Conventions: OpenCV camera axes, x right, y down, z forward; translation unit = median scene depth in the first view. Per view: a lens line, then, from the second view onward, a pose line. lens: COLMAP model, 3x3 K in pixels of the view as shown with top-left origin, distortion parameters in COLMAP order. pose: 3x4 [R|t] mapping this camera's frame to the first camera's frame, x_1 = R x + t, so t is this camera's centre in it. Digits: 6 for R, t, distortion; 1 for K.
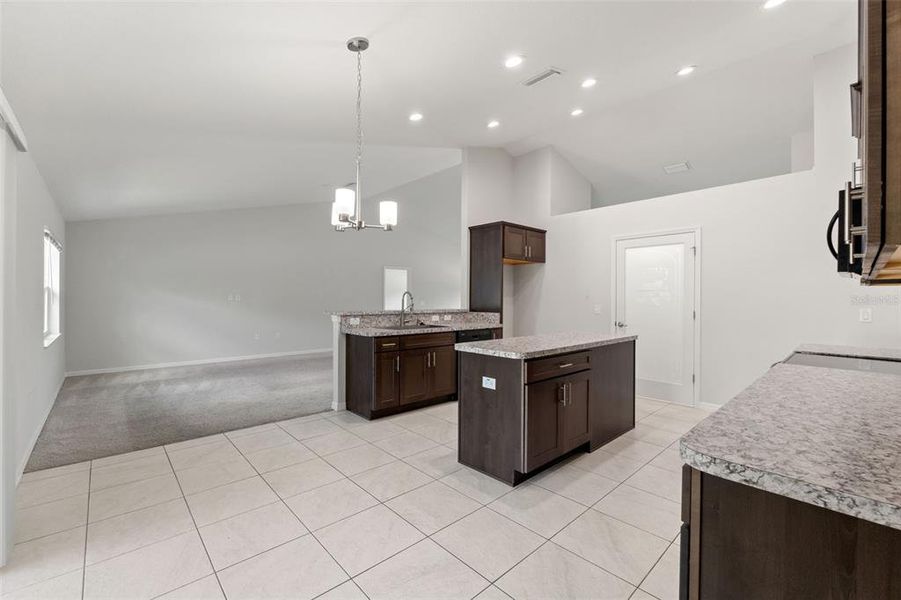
lens RADIAL K [[380.8, 0, 445.8], [0, 380.8, 301.8], [0, 0, 1]] dist [-0.004421, -0.000174]
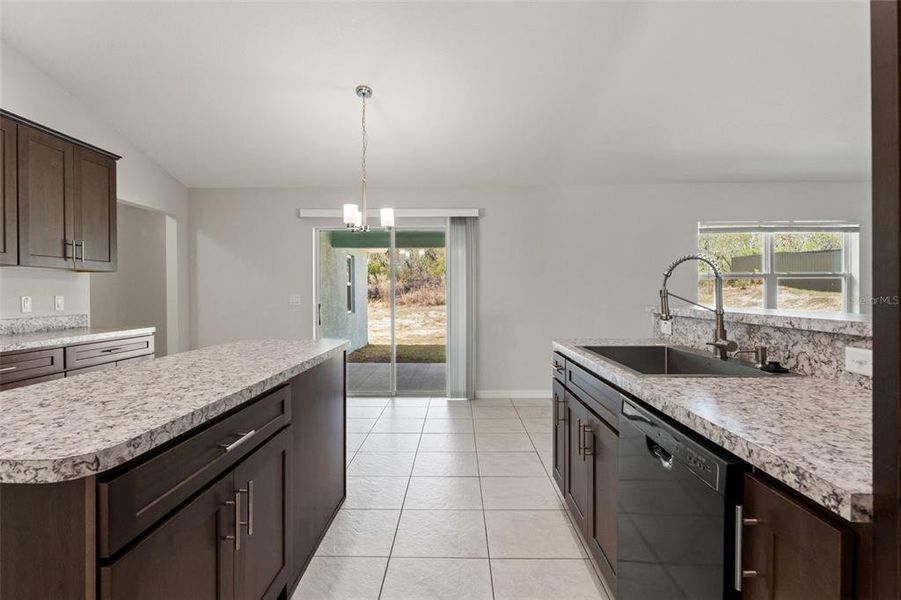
lens RADIAL K [[443.8, 0, 450.5], [0, 443.8, 300.0], [0, 0, 1]] dist [-0.004342, -0.000365]
pose [[-0.688150, 0.006468, -0.725540, 0.361126], [-0.007615, 0.999841, 0.016136, 0.008566], [0.725529, 0.016629, -0.687991, 1.188773]]
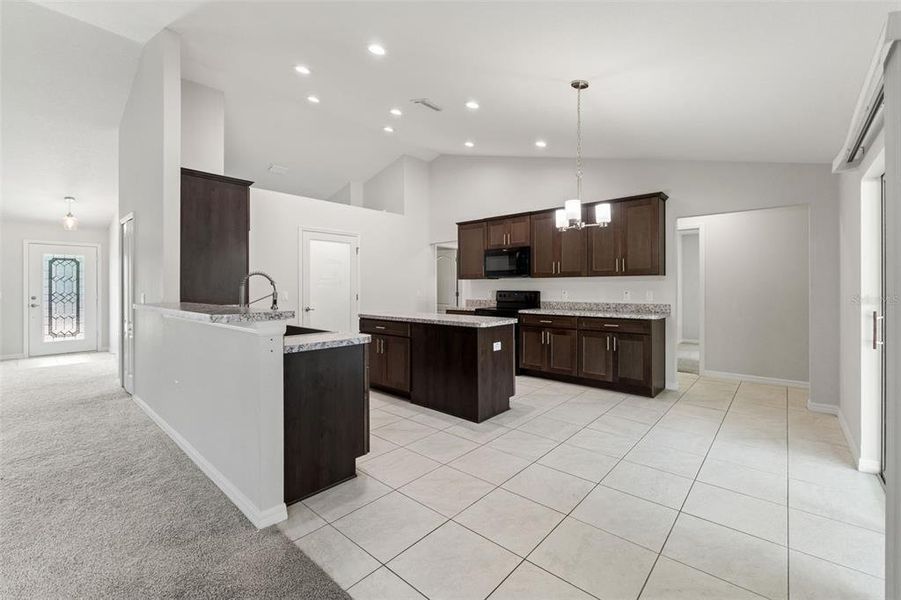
lens RADIAL K [[383.2, 0, 450.8], [0, 383.2, 287.9], [0, 0, 1]] dist [-0.004577, -0.000209]
pose [[-0.111808, -0.005820, 0.993713, -0.762634], [0.010759, 0.999917, 0.007067, -0.004167], [-0.993672, 0.011481, -0.111736, 0.820175]]
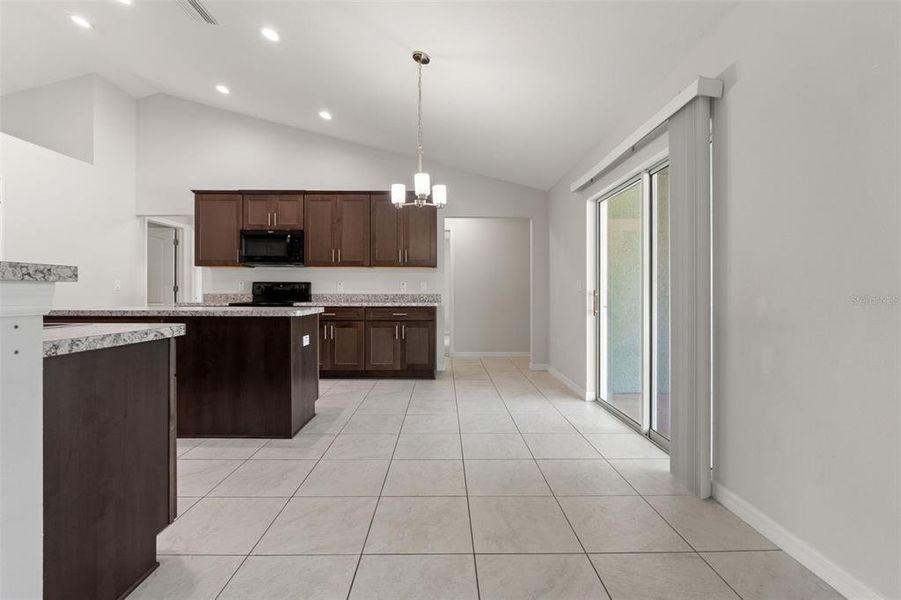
lens RADIAL K [[392.0, 0, 449.3], [0, 392.0, 291.5], [0, 0, 1]] dist [-0.001230, -0.000111]
pose [[-0.749422, -0.004547, 0.662078, -0.596204], [0.000943, 0.999968, 0.007935, 0.038276], [-0.662093, 0.006571, -0.749393, 0.985802]]
